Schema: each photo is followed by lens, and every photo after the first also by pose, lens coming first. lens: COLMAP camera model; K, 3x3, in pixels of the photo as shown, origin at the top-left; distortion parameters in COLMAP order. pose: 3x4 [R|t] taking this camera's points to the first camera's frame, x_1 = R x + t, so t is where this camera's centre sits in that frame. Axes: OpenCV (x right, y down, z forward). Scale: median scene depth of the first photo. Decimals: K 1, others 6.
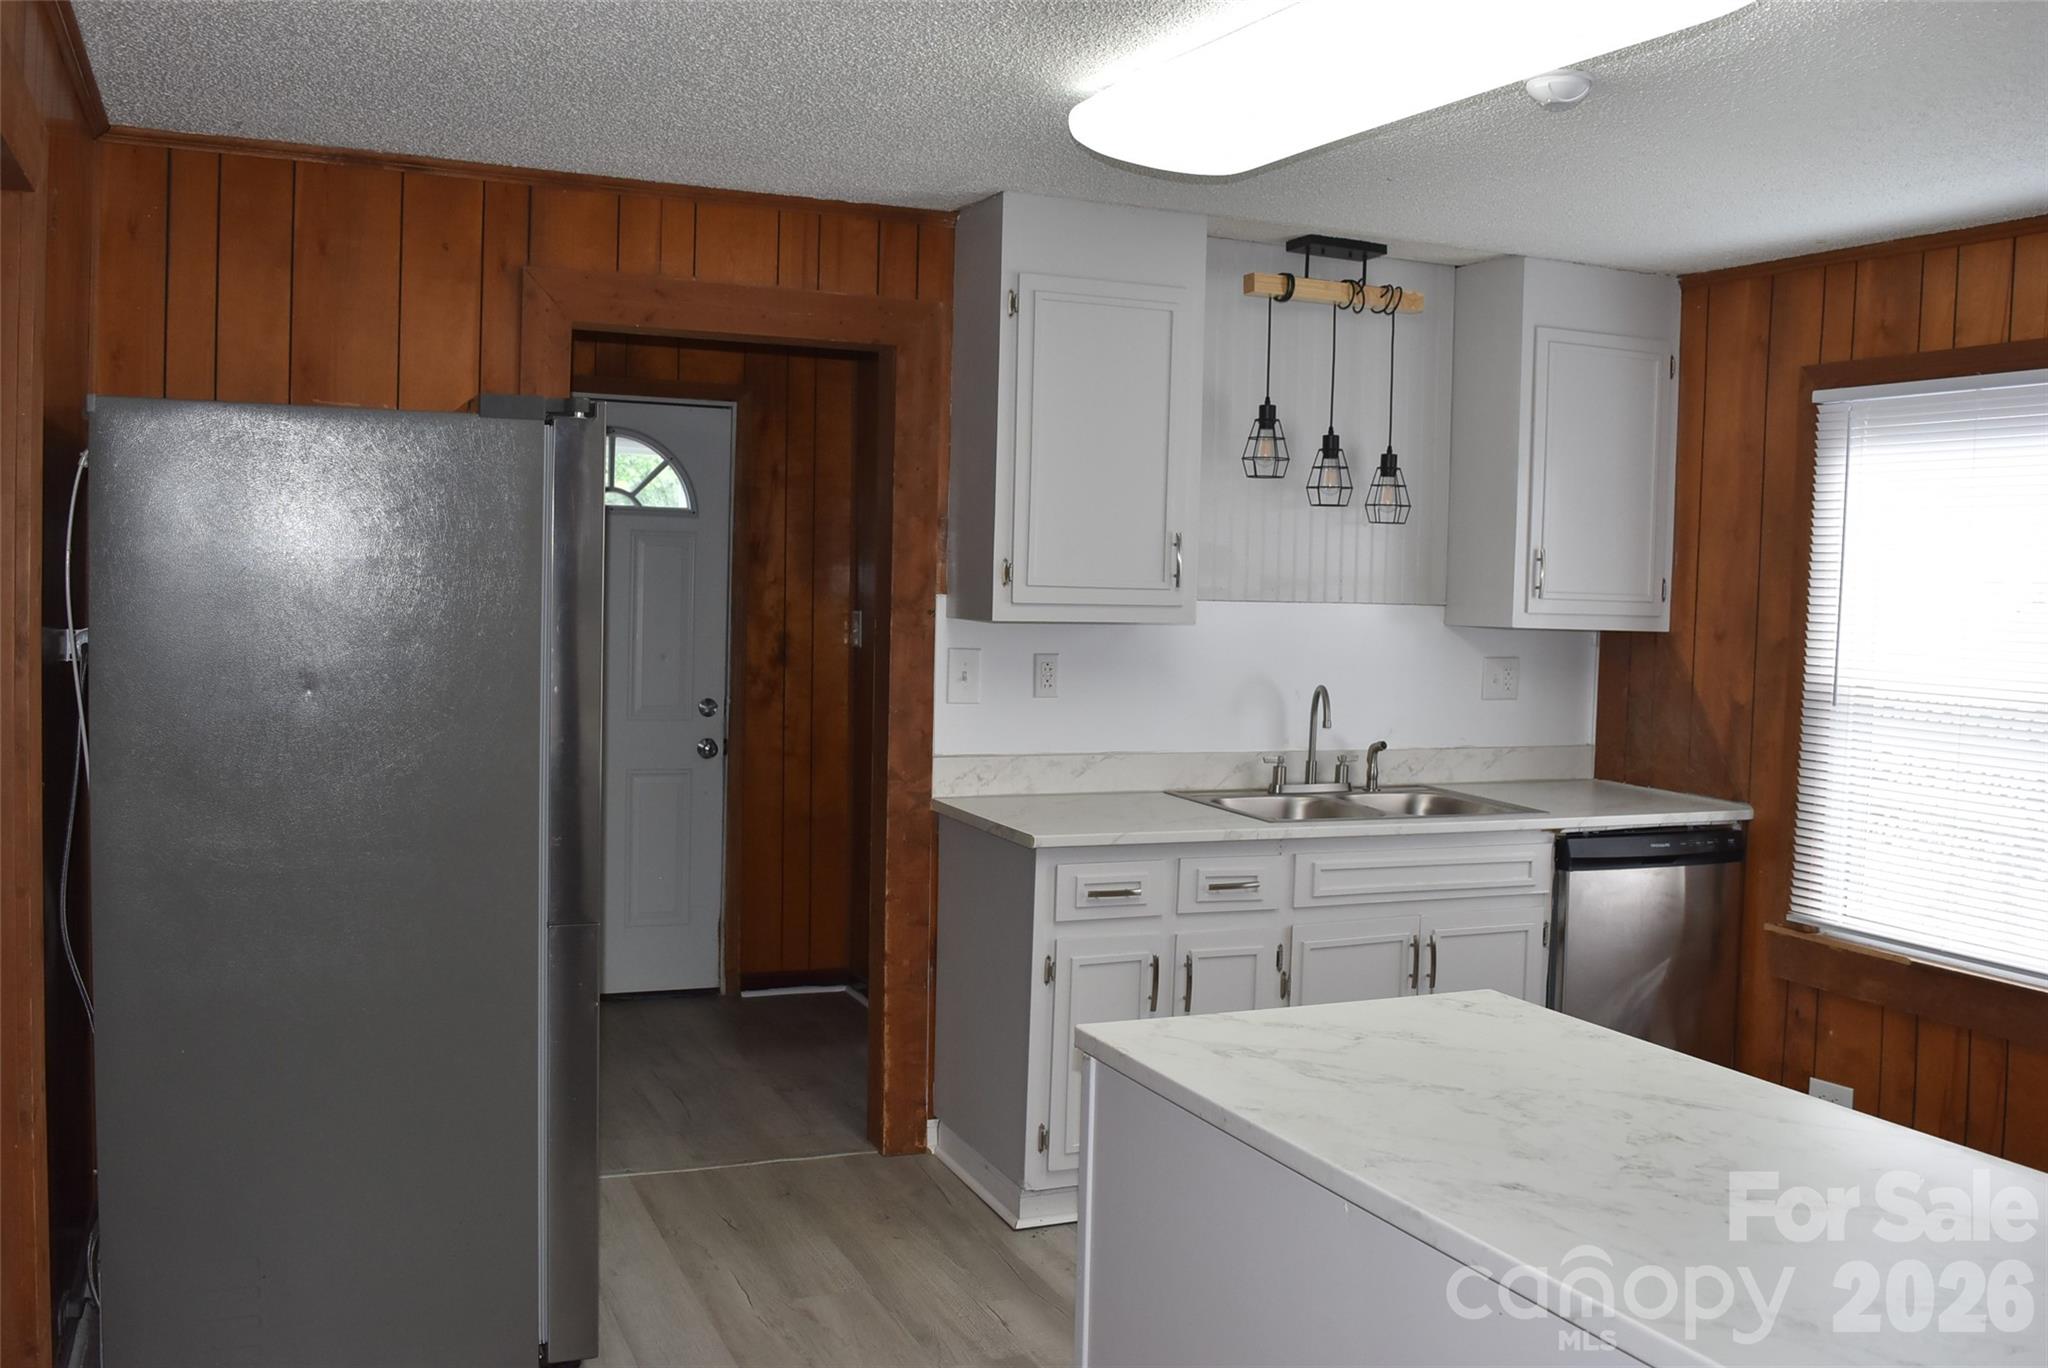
lens RADIAL K [[1779.0, 0, 1024.0], [0, 1779.0, 684.0], [0, 0, 1]] dist [-0.085384, 0.015289]
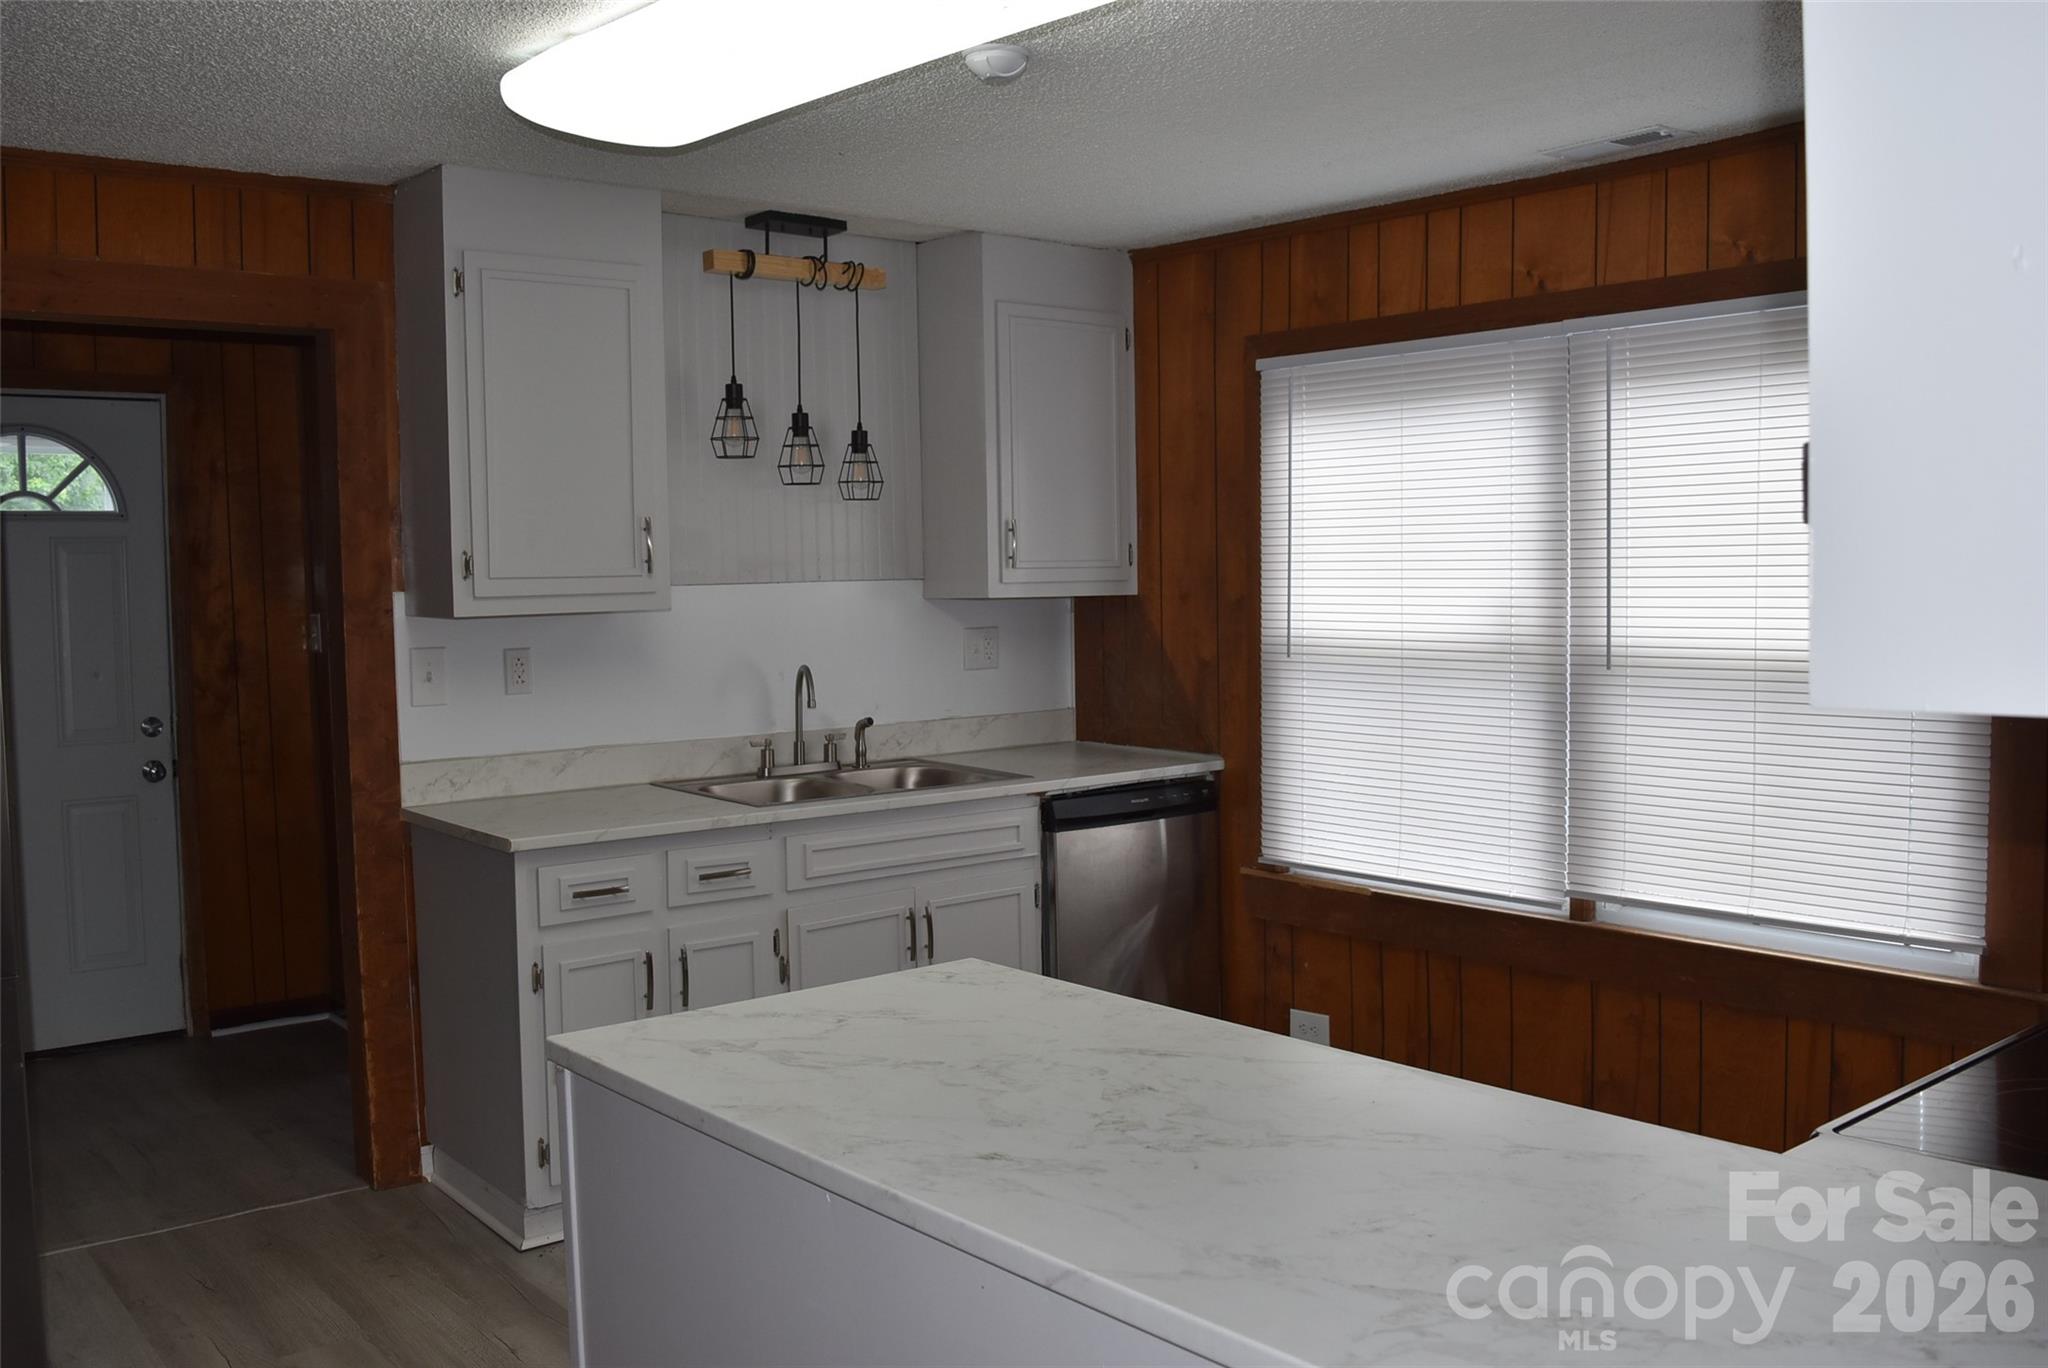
lens RADIAL K [[1779.0, 0, 1024.0], [0, 1779.0, 684.0], [0, 0, 1]] dist [-0.085384, 0.015289]
pose [[0.959957, -0.059062, 0.273851, 0.013301], [0.056320, 0.998253, 0.017869, 0.000403], [-0.274428, -0.001730, 0.961606, 0.010293]]
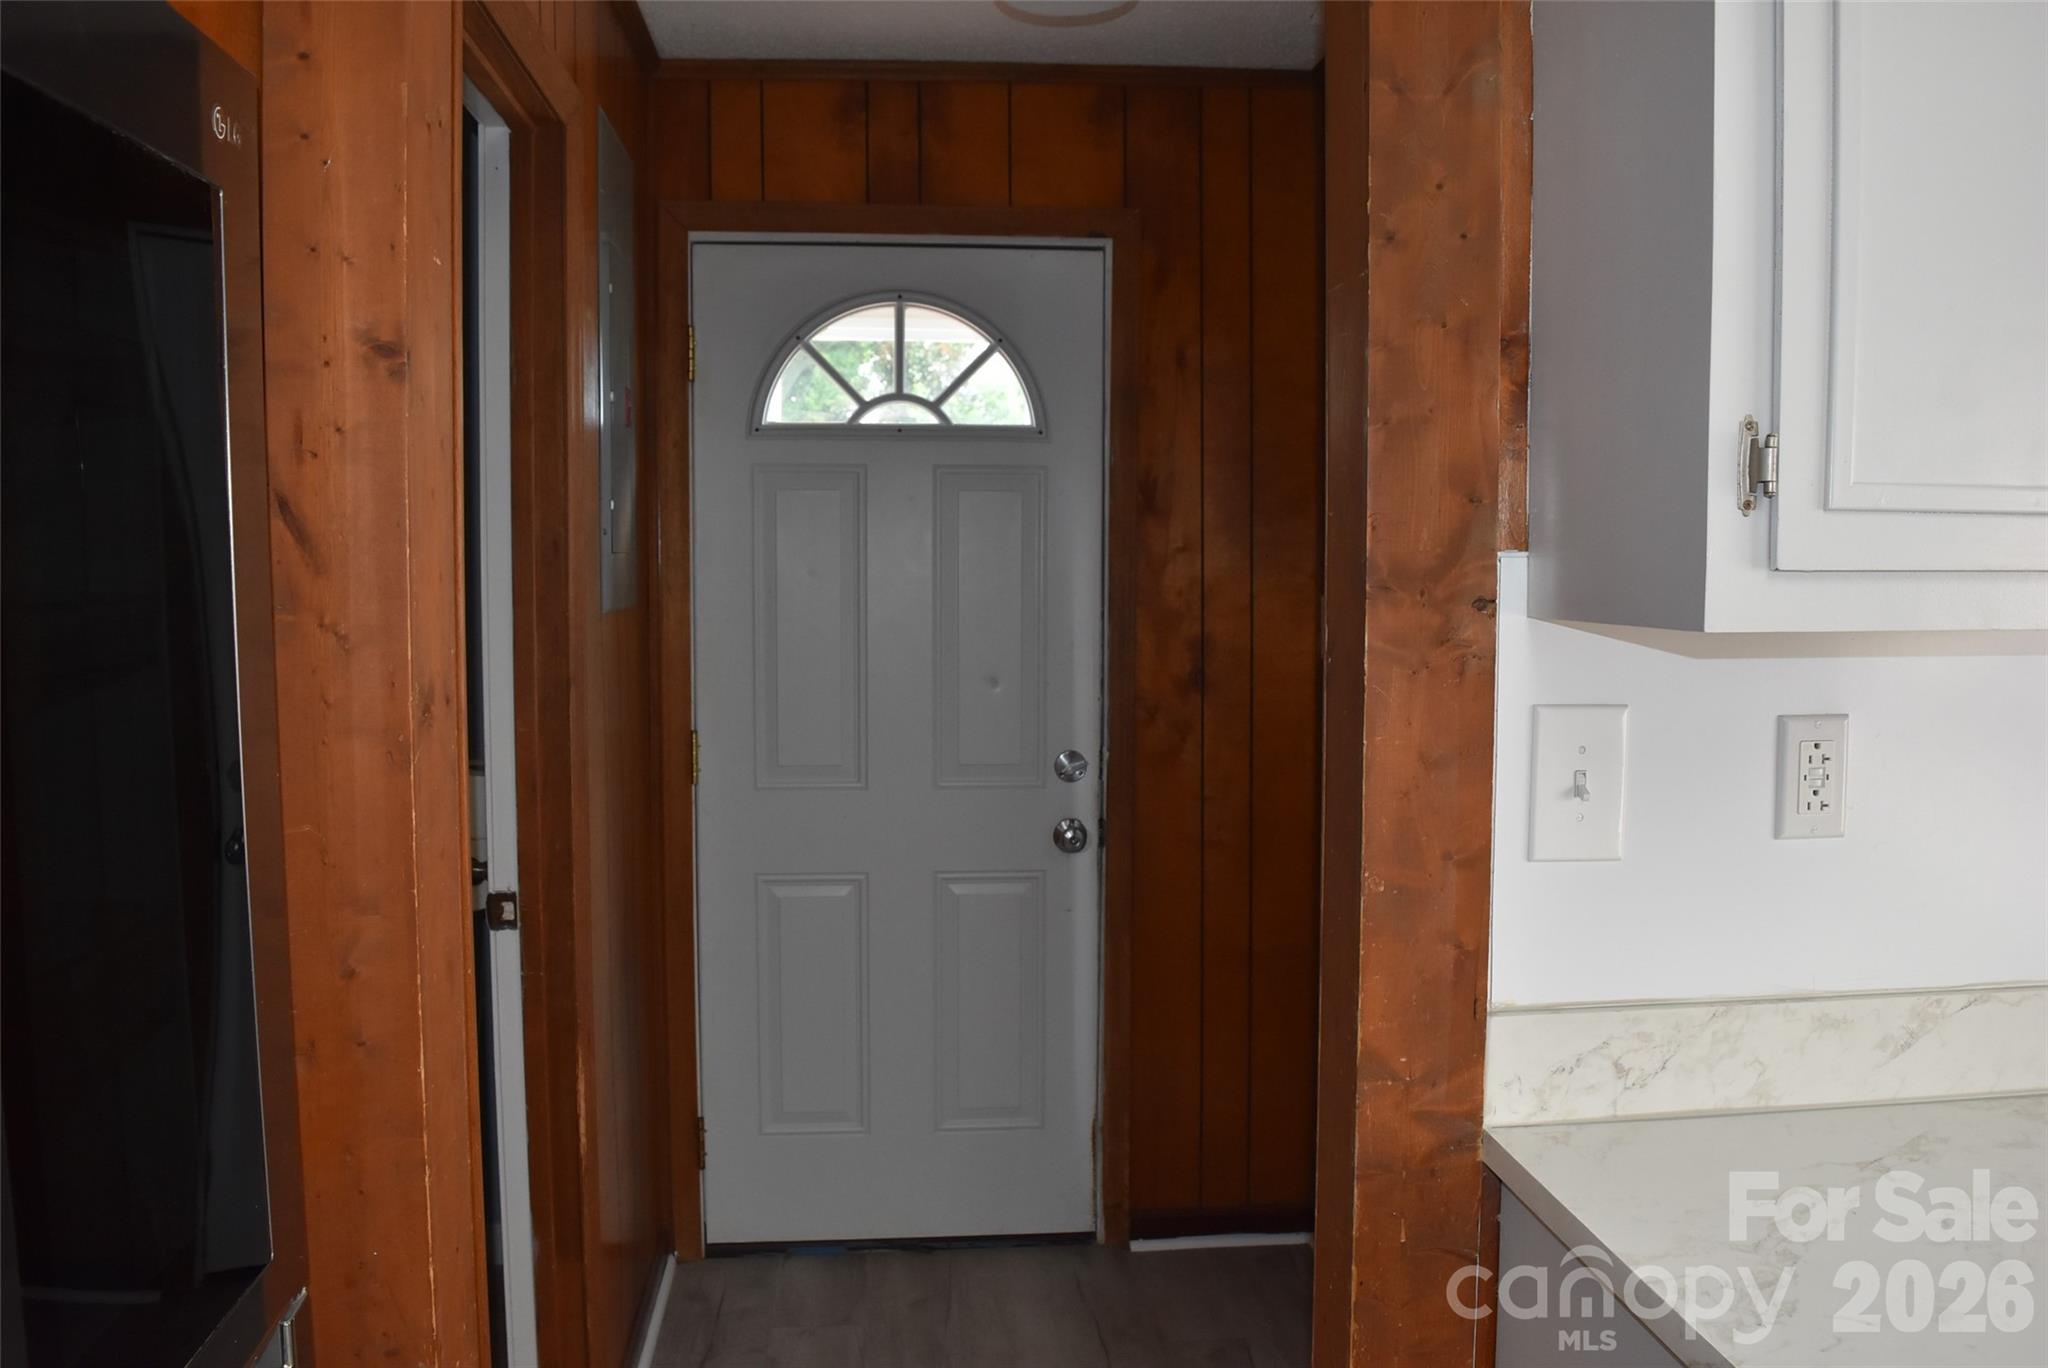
lens RADIAL K [[1628.8, 0, 1024.0], [0, 1628.8, 684.0], [0, 0, 1]] dist [-0.089310, -0.000260]
pose [[0.953300, -0.002428, -0.302015, -0.041860], [0.006805, 0.999887, 0.013440, -0.029009], [0.301948, -0.014868, 0.953208, 0.661699]]
